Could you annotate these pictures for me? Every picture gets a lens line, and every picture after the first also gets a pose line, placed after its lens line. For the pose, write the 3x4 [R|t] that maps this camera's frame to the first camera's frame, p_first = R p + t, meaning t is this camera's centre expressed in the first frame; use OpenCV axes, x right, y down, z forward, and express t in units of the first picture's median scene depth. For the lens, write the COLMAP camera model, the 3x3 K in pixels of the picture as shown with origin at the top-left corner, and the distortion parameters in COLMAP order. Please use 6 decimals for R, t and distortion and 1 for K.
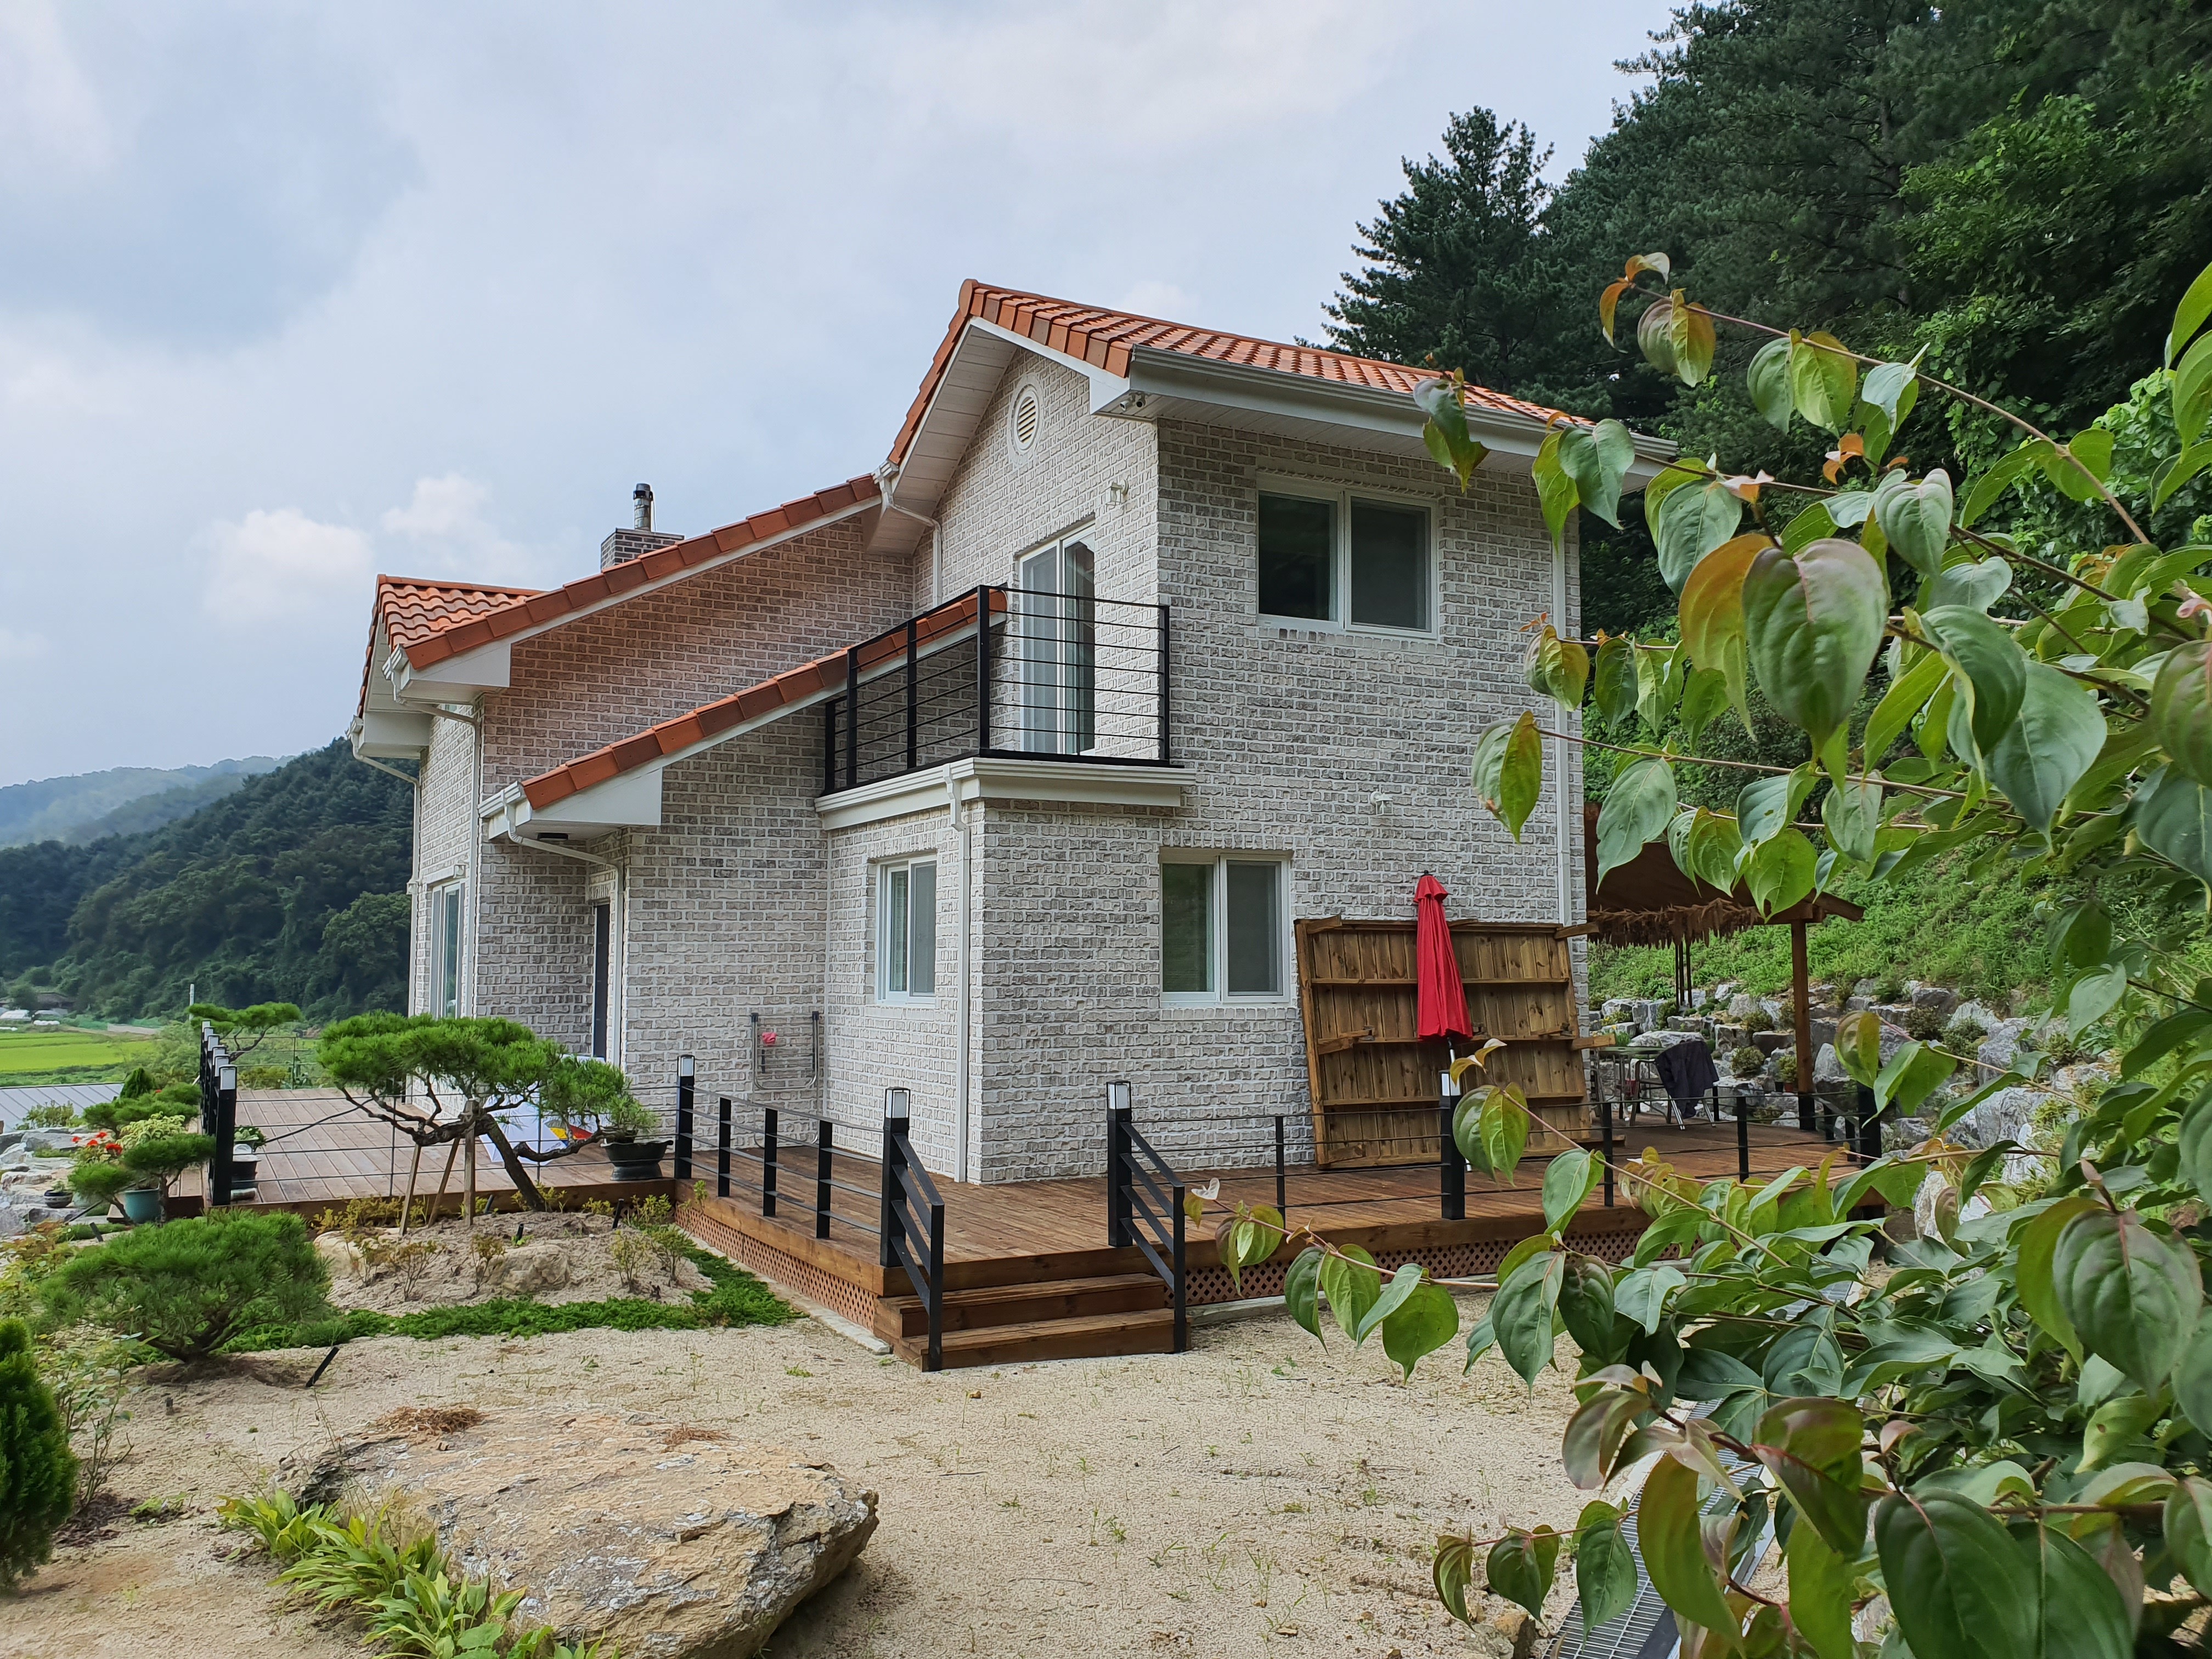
lens RADIAL K [[1755.8, 0, 1109.6], [0, 1755.8, 829.9], [0, 0, 1]] dist [0.041556, 0.005832]
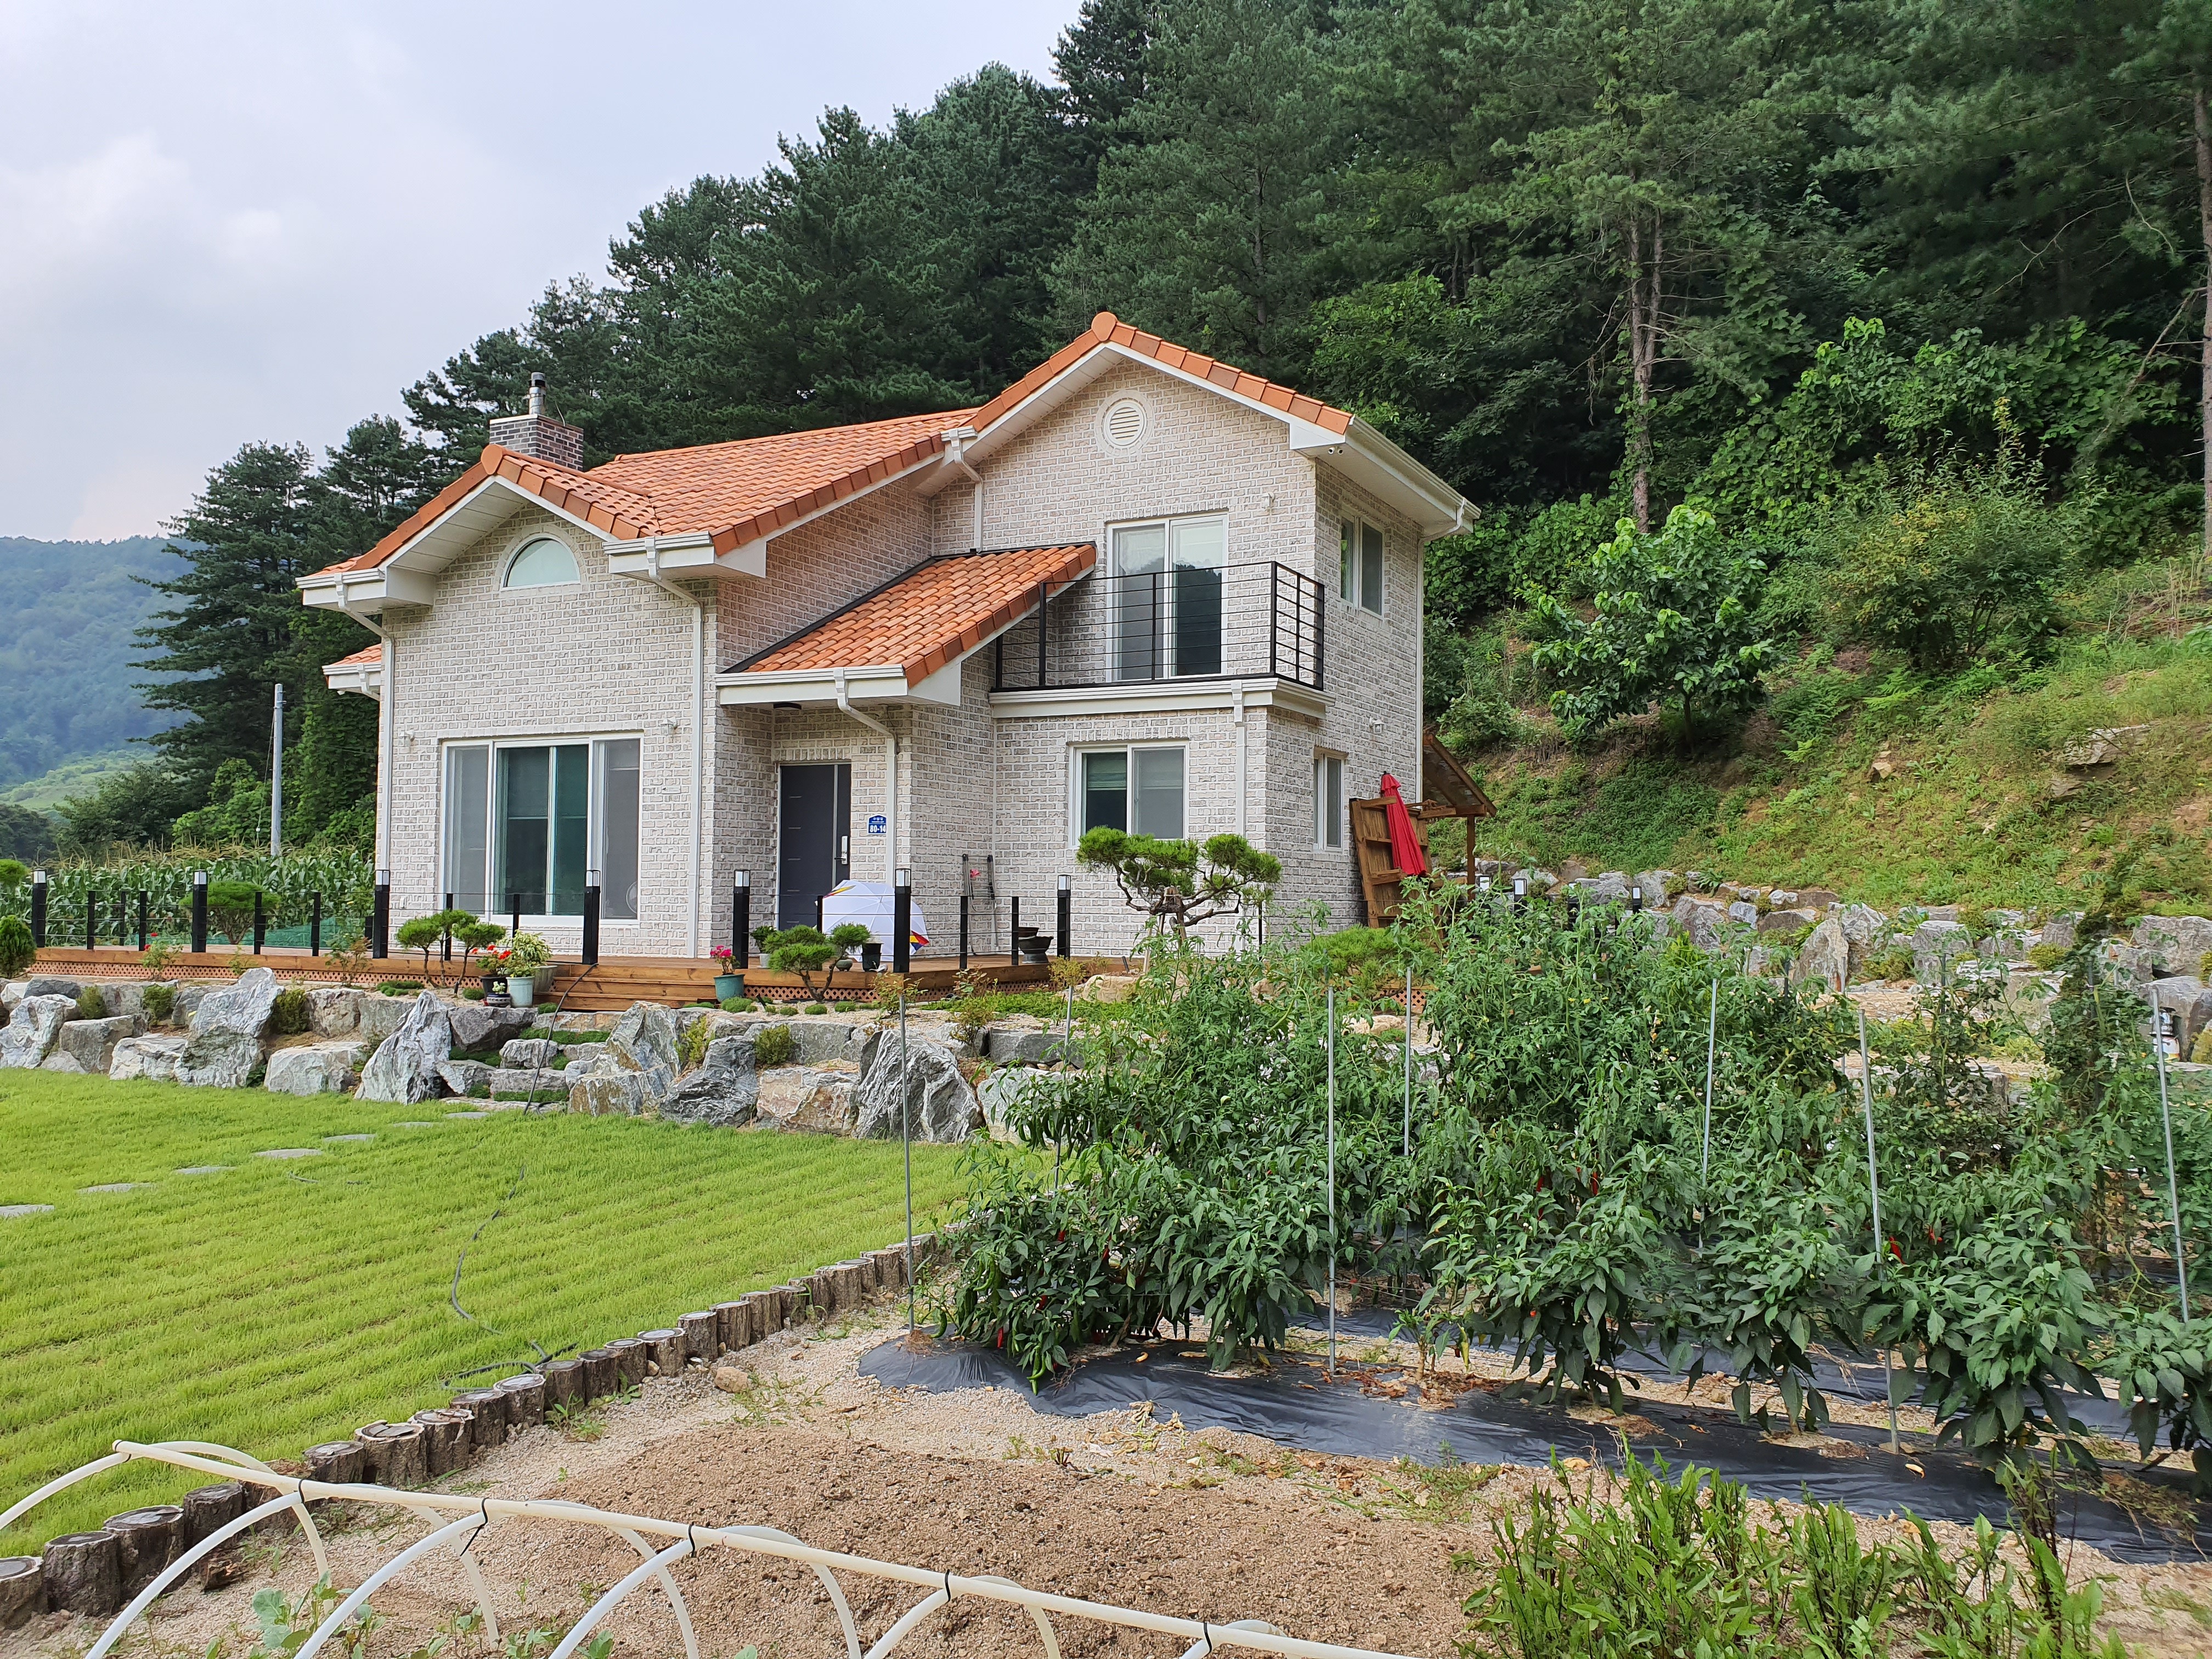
lens RADIAL K [[1744.9, 0, 1106.0], [0, 1744.9, 829.5], [0, 0, 1]] dist [0.075622, -0.114283]
pose [[0.821835, 0.031988, 0.568827, -0.854787], [-0.054280, 0.998277, 0.022285, 0.051220], [-0.567134, -0.049190, 0.822156, -0.118361]]
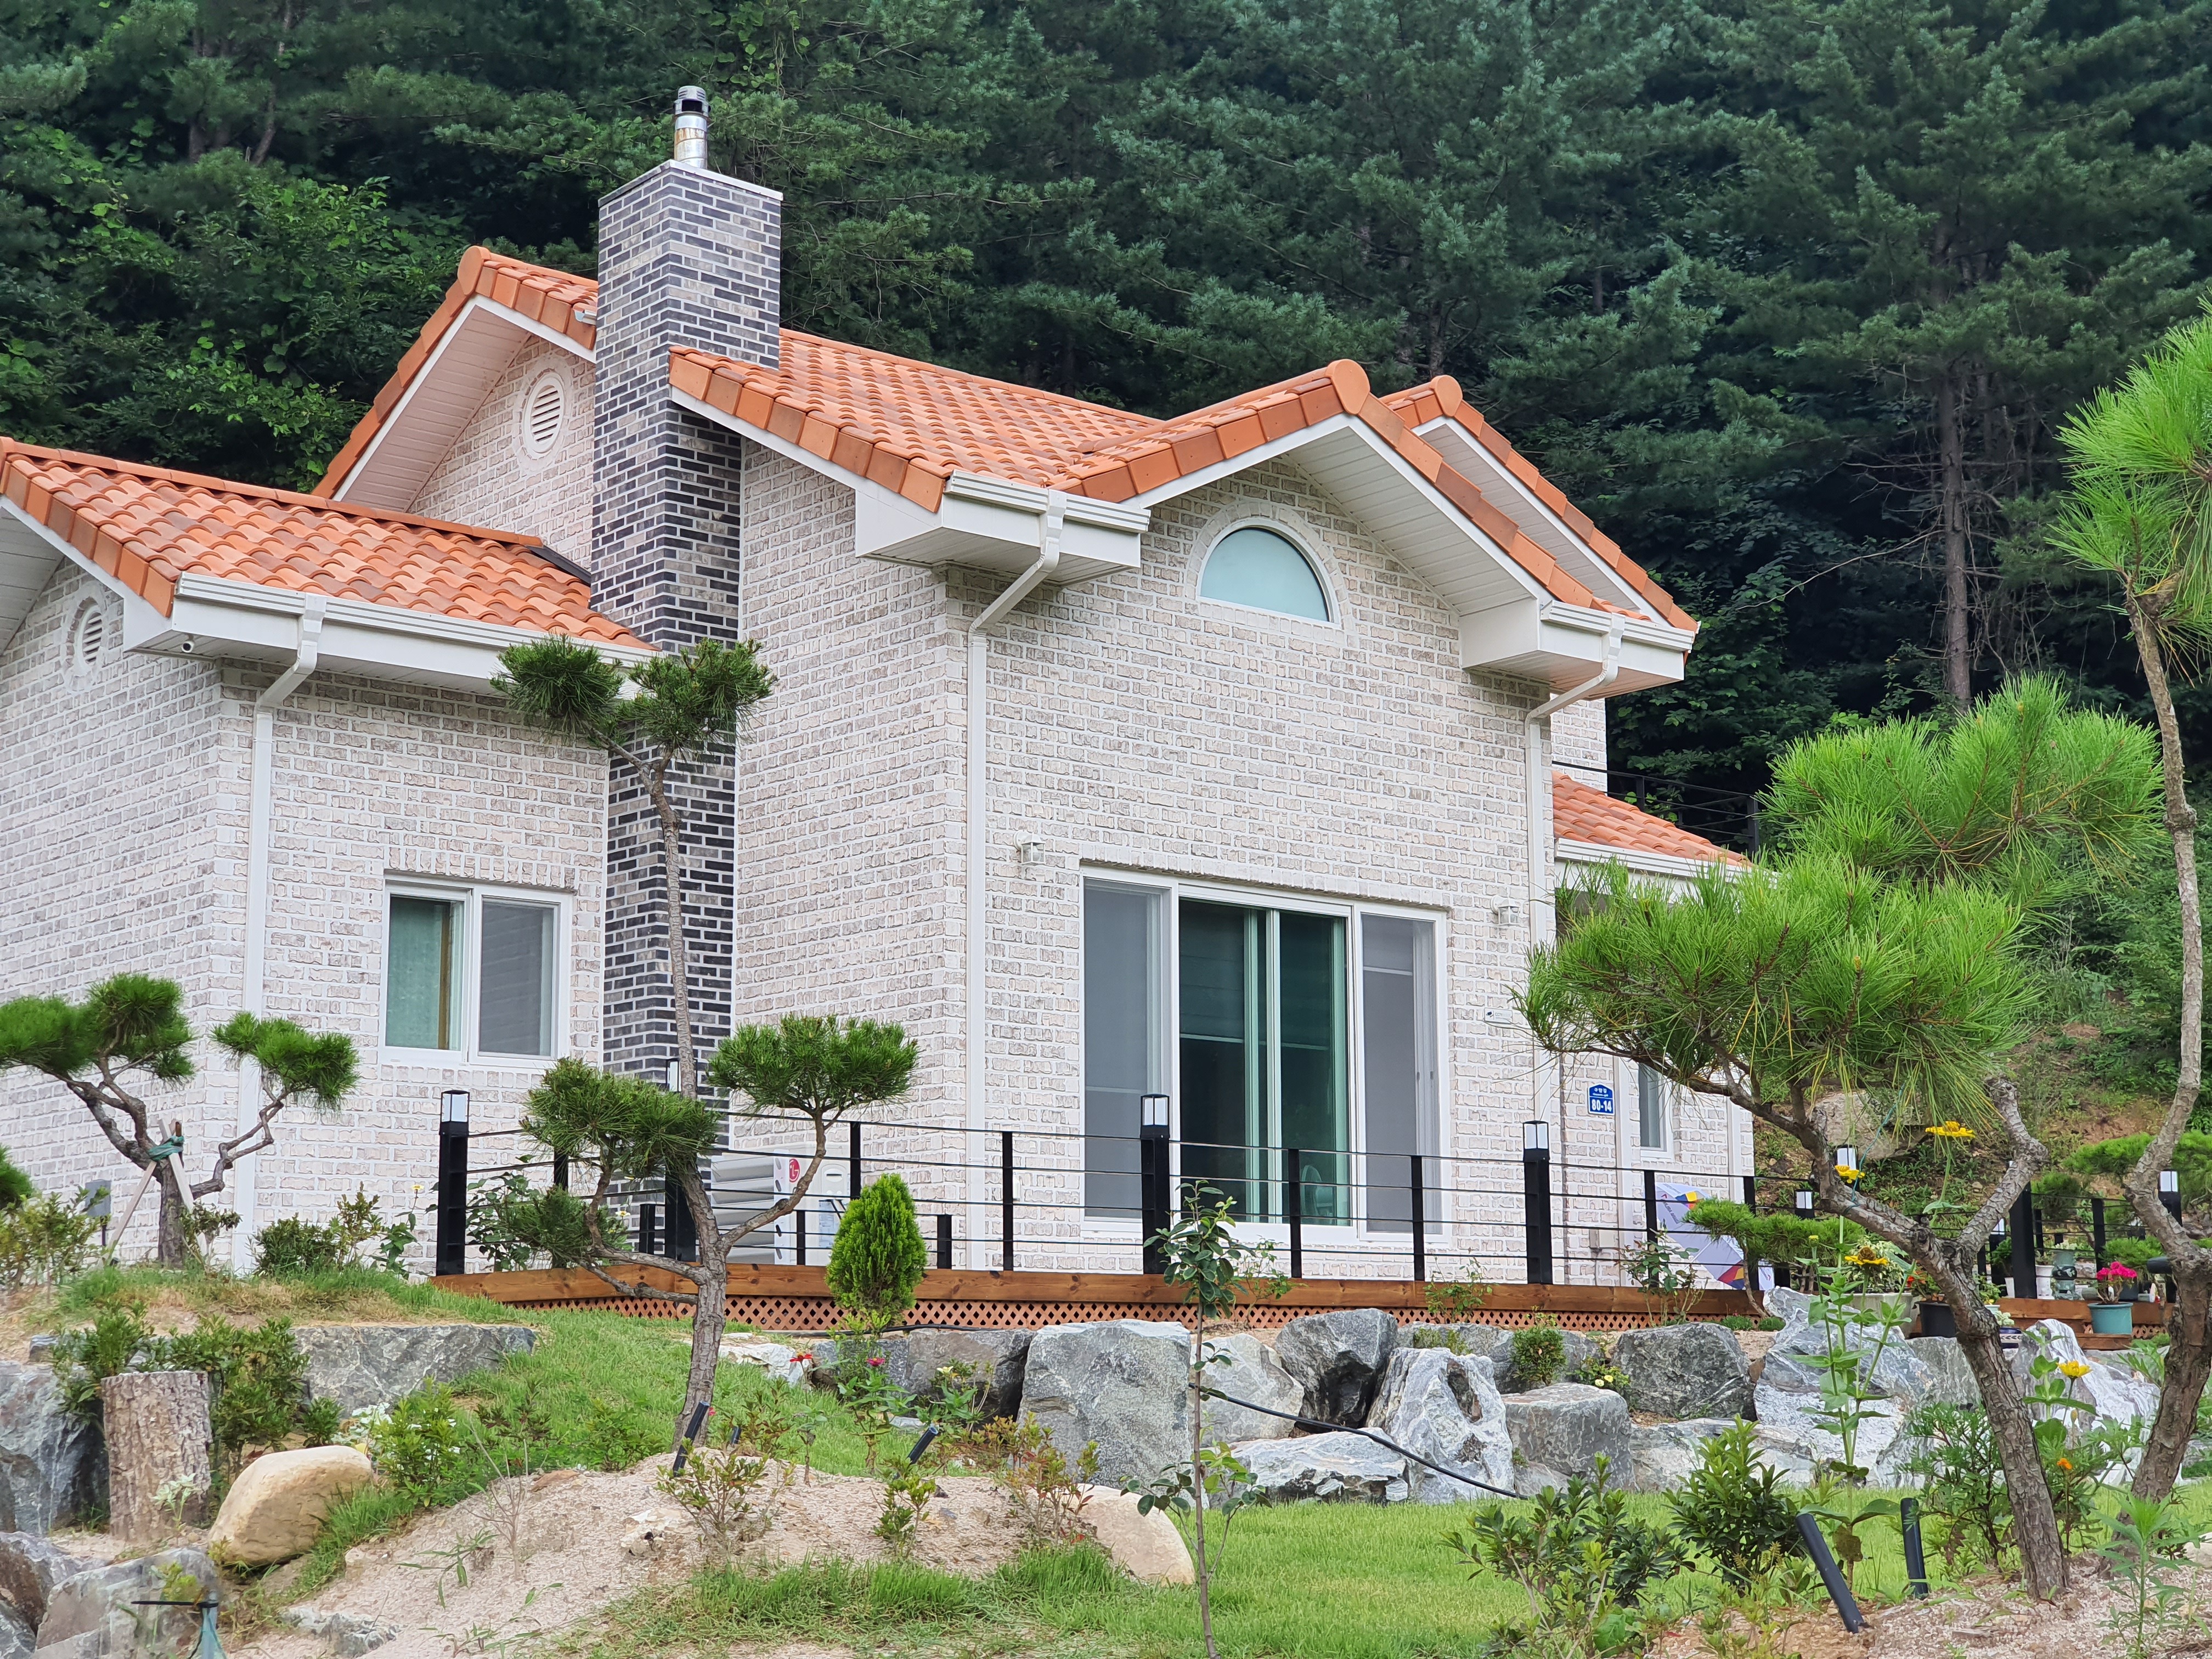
lens RADIAL K [[3345.0, 0, 1120.8], [0, 3345.0, 858.2], [0, 0, 1]] dist [-0.125894, 1.128143]
pose [[-0.209297, 0.153740, 0.965691, -1.745472], [-0.076865, 0.981921, -0.172984, 0.259759], [-0.974826, -0.110433, -0.193696, 1.528582]]
